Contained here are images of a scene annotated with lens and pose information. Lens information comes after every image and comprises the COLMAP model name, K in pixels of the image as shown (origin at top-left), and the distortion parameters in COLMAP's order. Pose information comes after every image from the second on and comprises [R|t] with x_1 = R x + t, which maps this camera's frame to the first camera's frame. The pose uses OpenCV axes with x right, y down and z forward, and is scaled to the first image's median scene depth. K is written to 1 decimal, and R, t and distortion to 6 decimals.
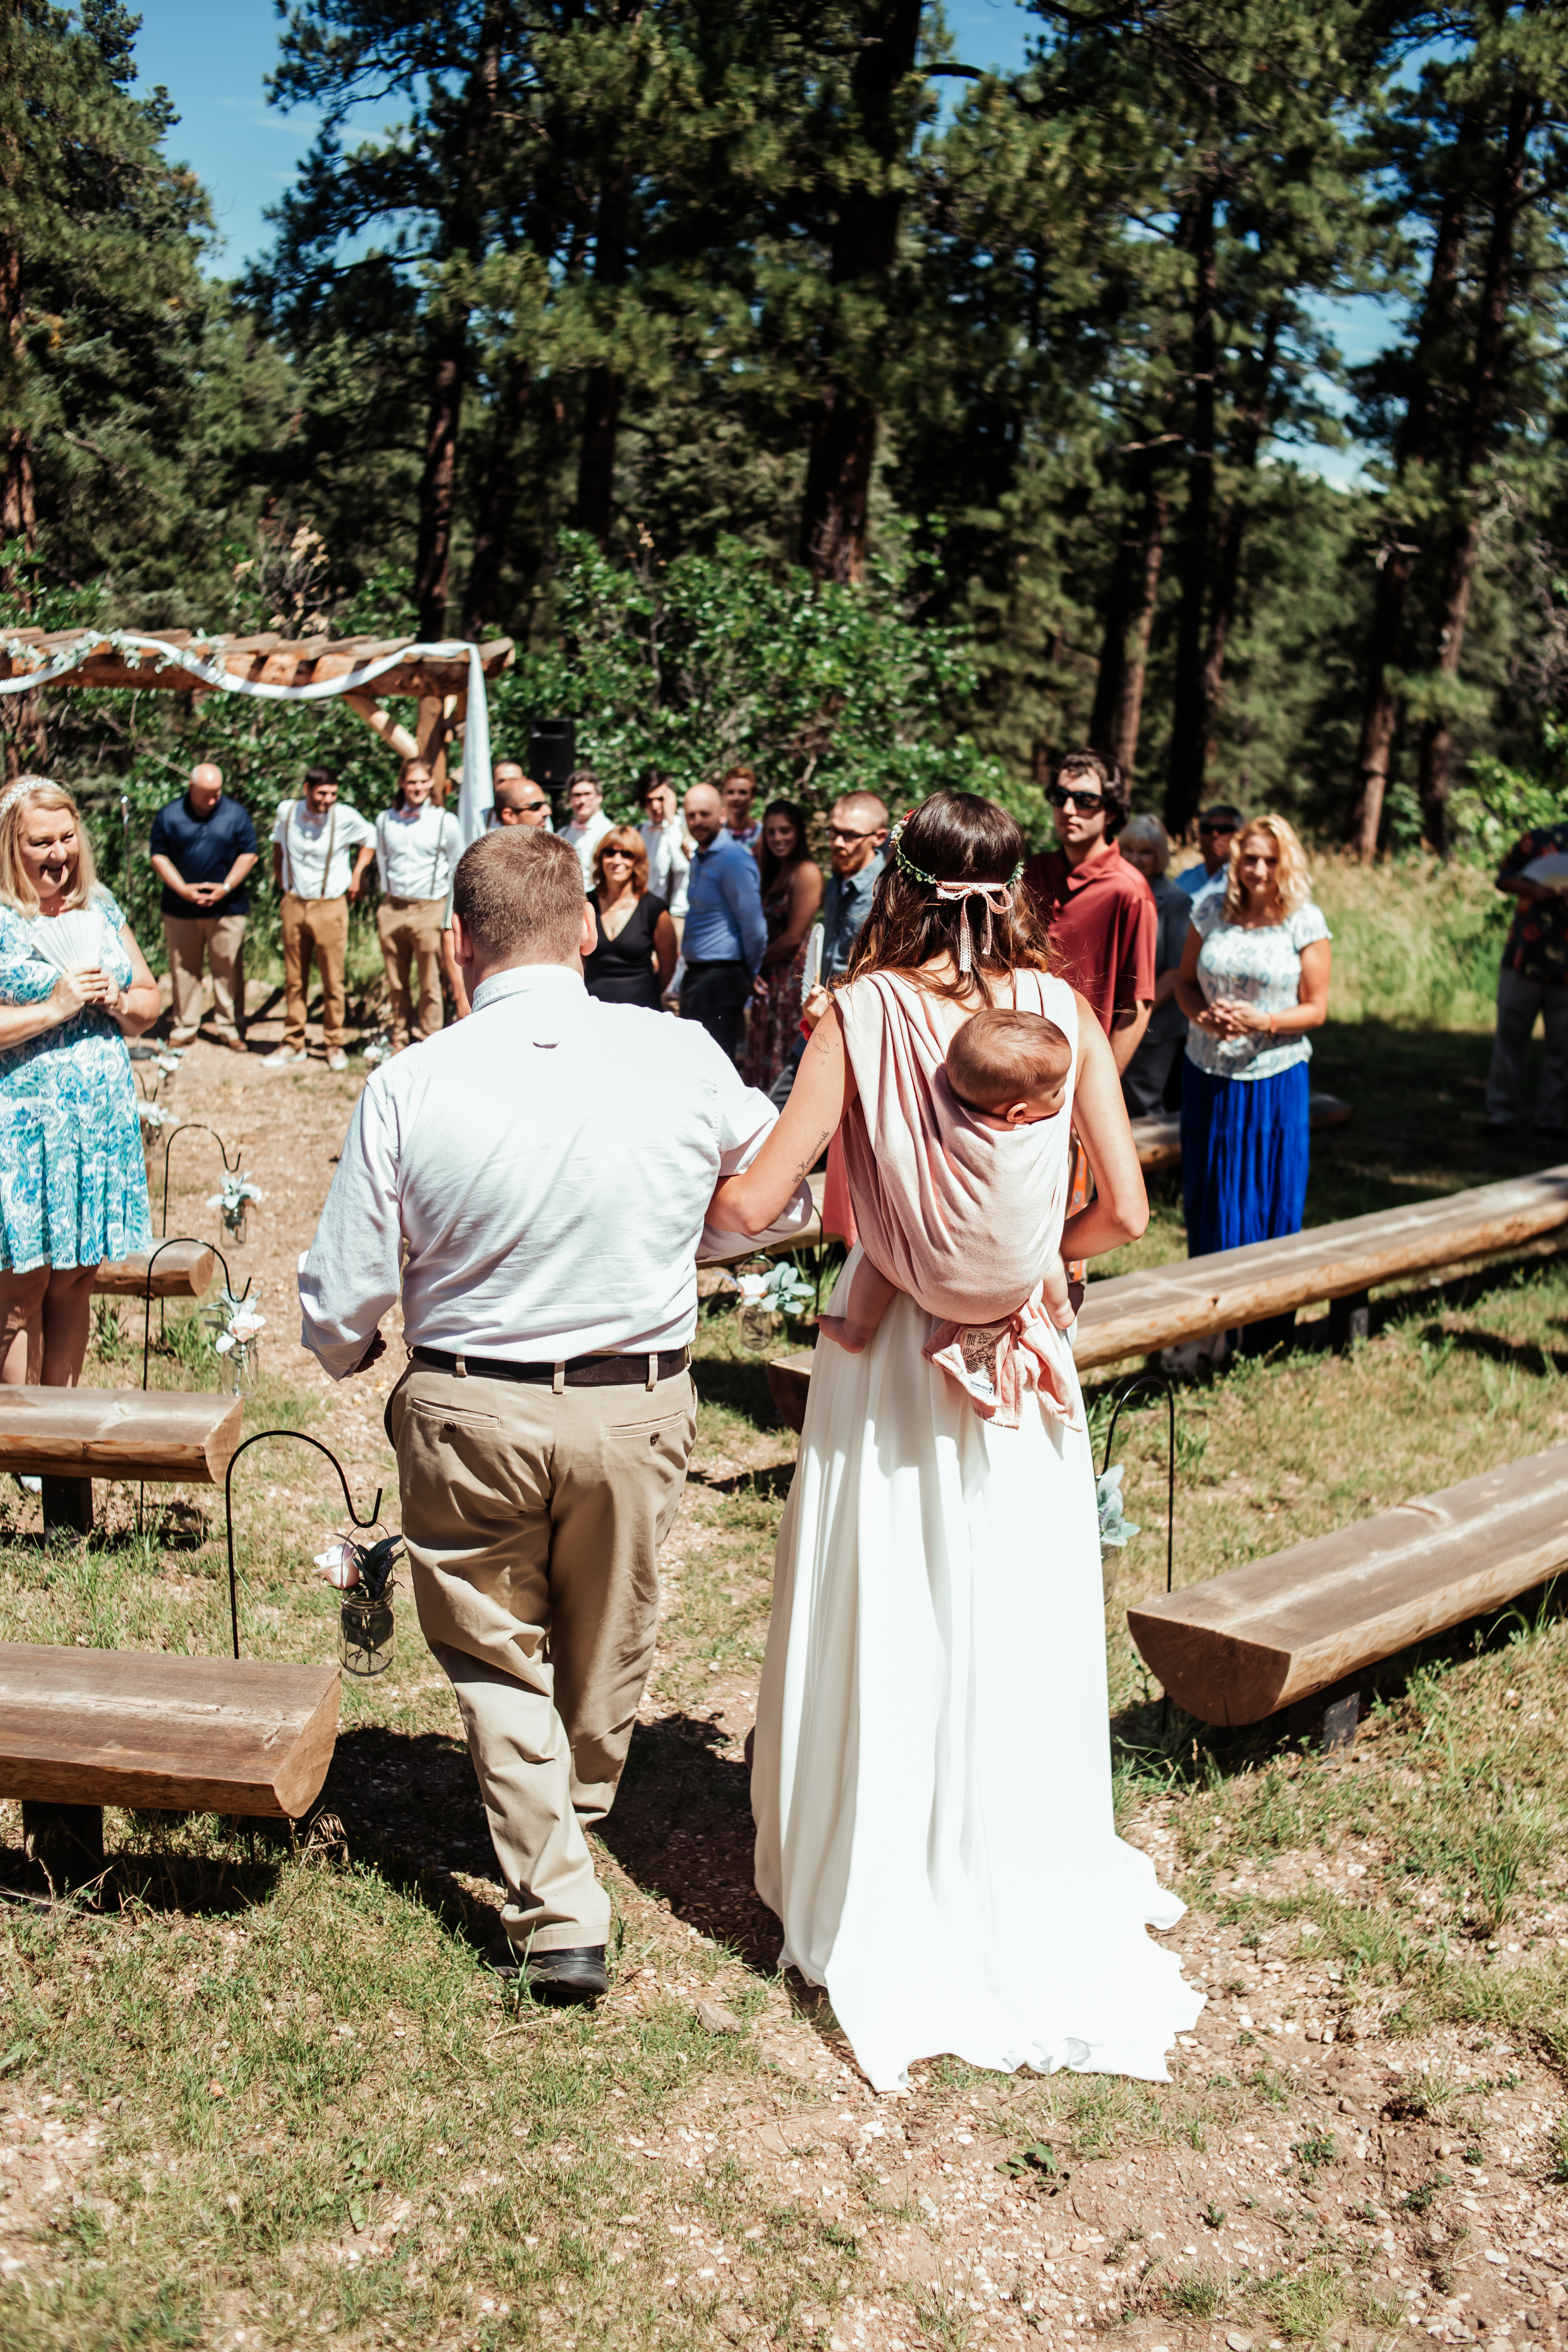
lens RADIAL K [[2342.9, 0, 779.3], [0, 2342.9, 1154.6], [0, 0, 1]] dist [-0.140045, 0.093711]
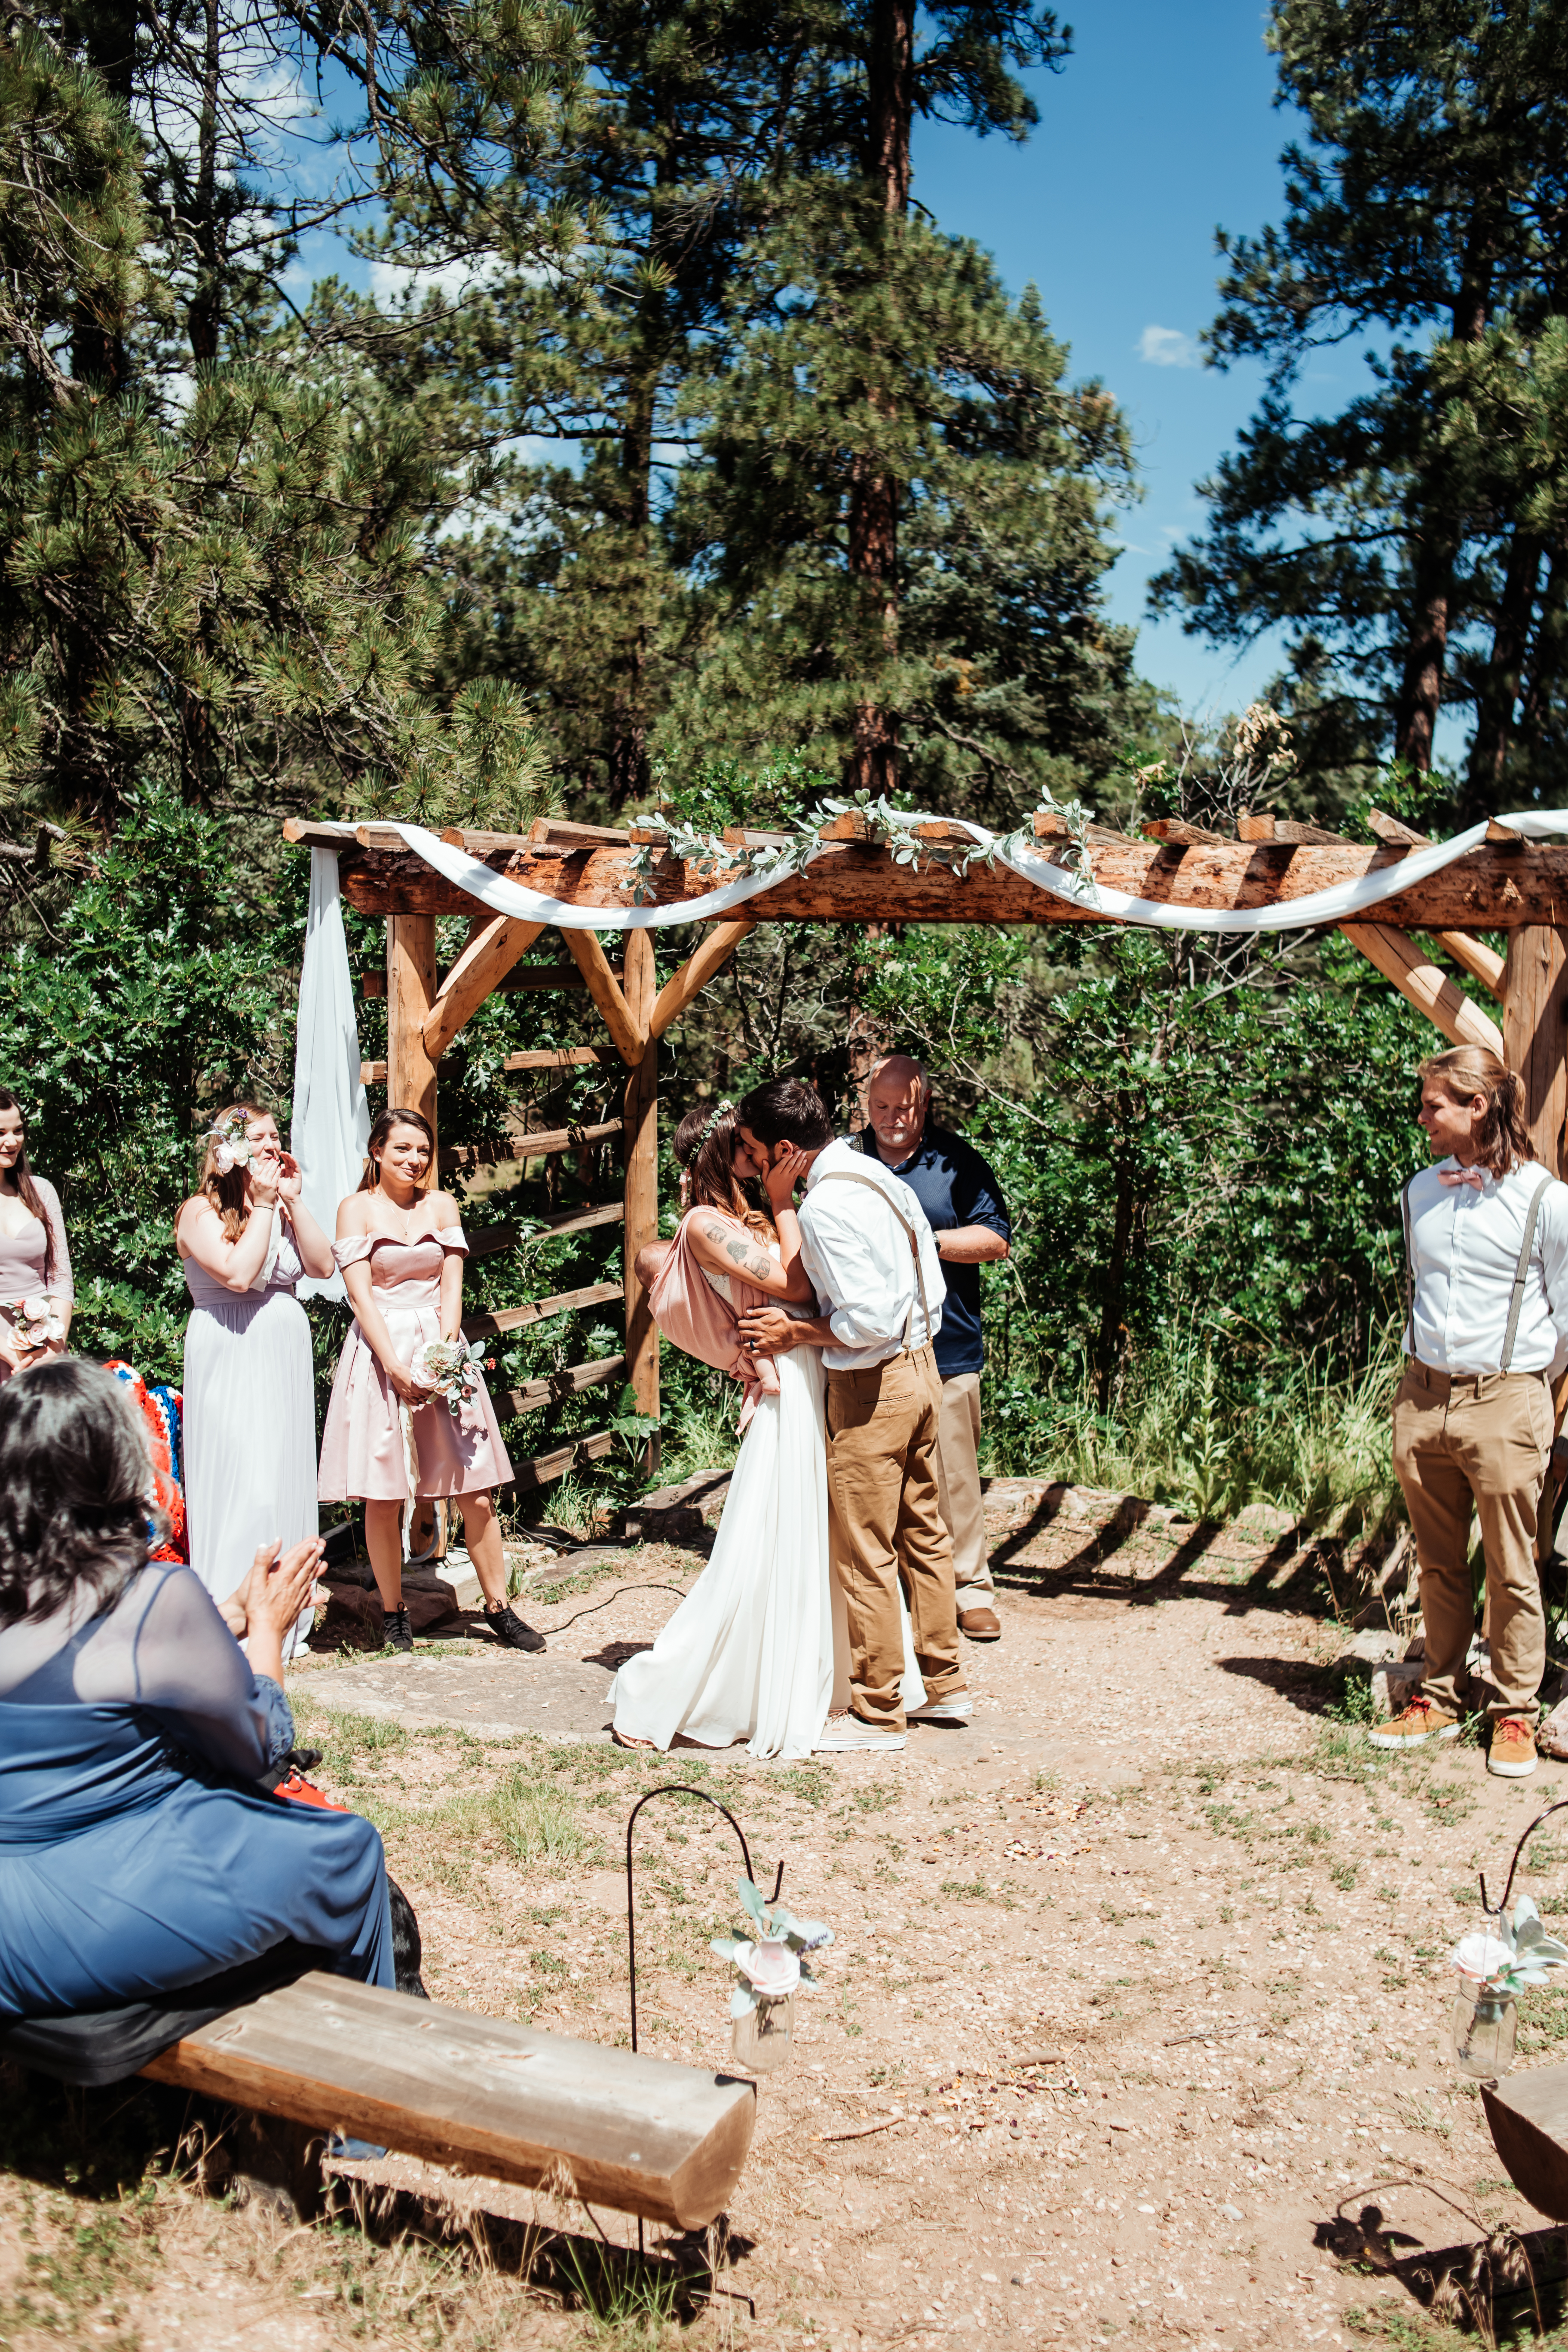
lens RADIAL K [[2342.9, 0, 779.3], [0, 2342.9, 1154.6], [0, 0, 1]] dist [-0.140045, 0.093711]
pose [[0.925612, 0.006873, -0.378410, -0.048838], [-0.073366, 0.984128, -0.161584, -0.029181], [0.371294, 0.177327, 0.911425, 0.228249]]
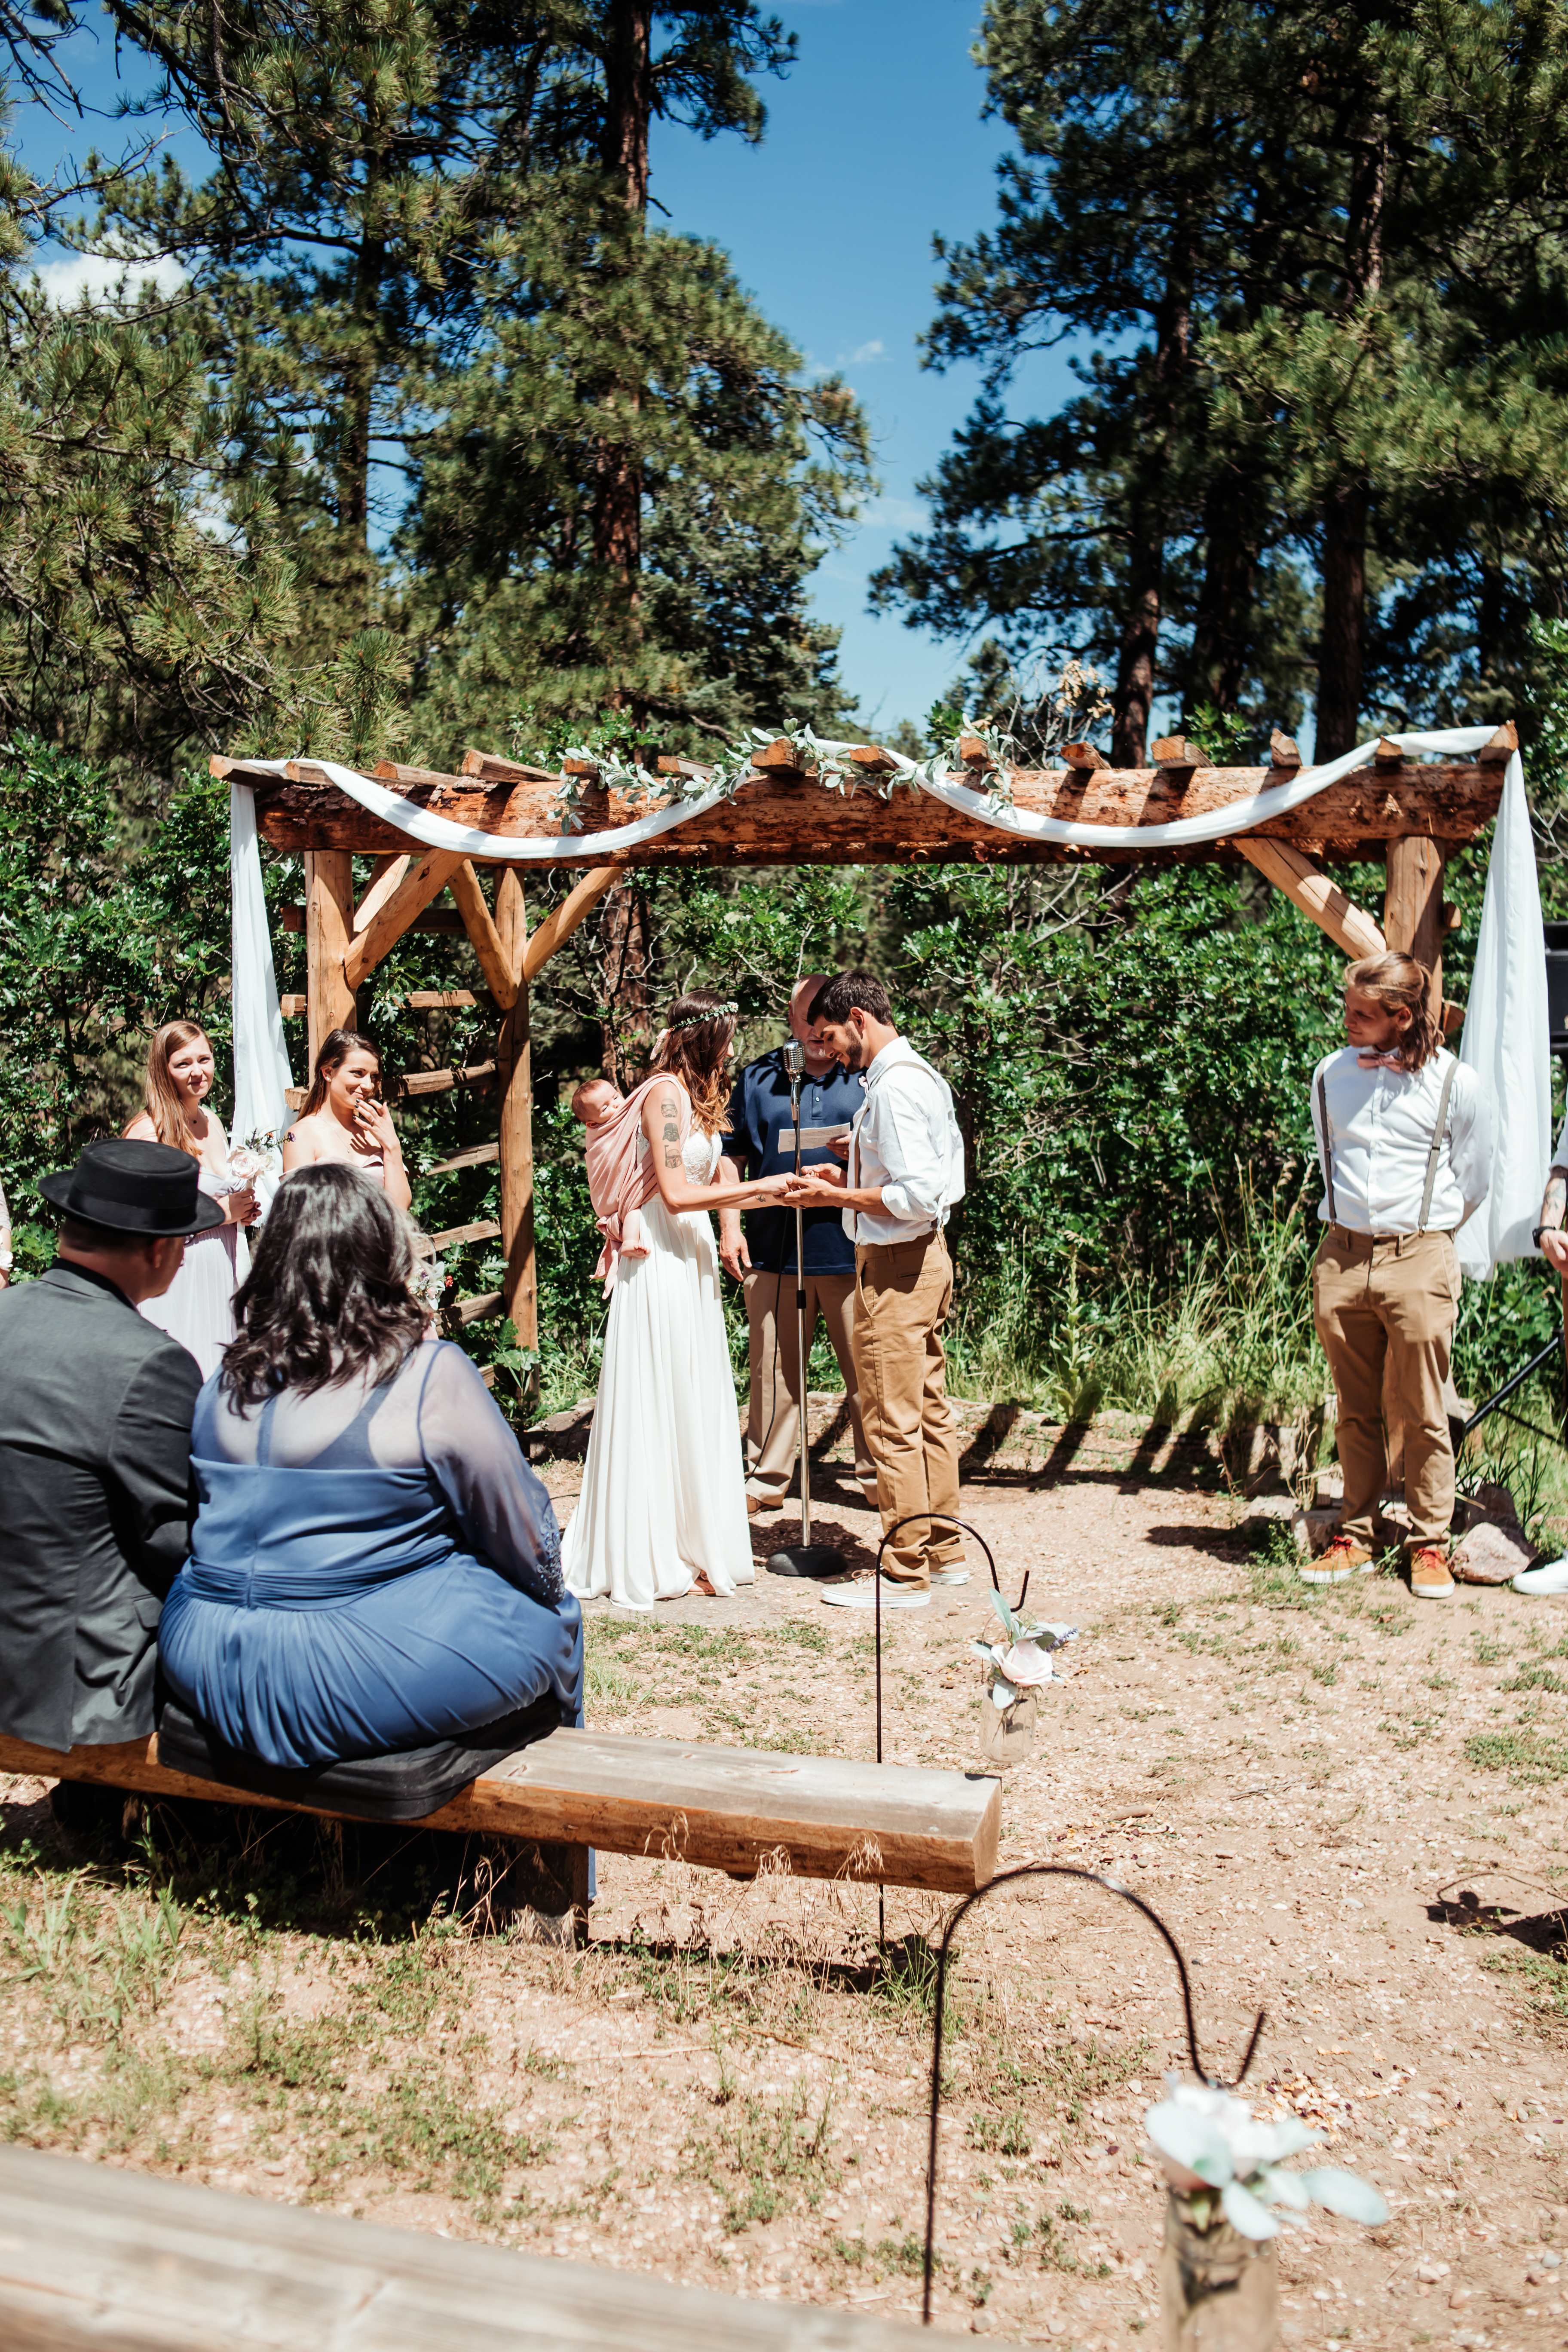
lens RADIAL K [[2342.9, 0, 779.3], [0, 2342.9, 1154.6], [0, 0, 1]] dist [-0.140045, 0.093711]
pose [[0.968701, -0.018401, -0.247548, -0.067735], [-0.025595, 0.984530, -0.173339, -0.016503], [0.246907, 0.174250, 0.953244, 0.211246]]
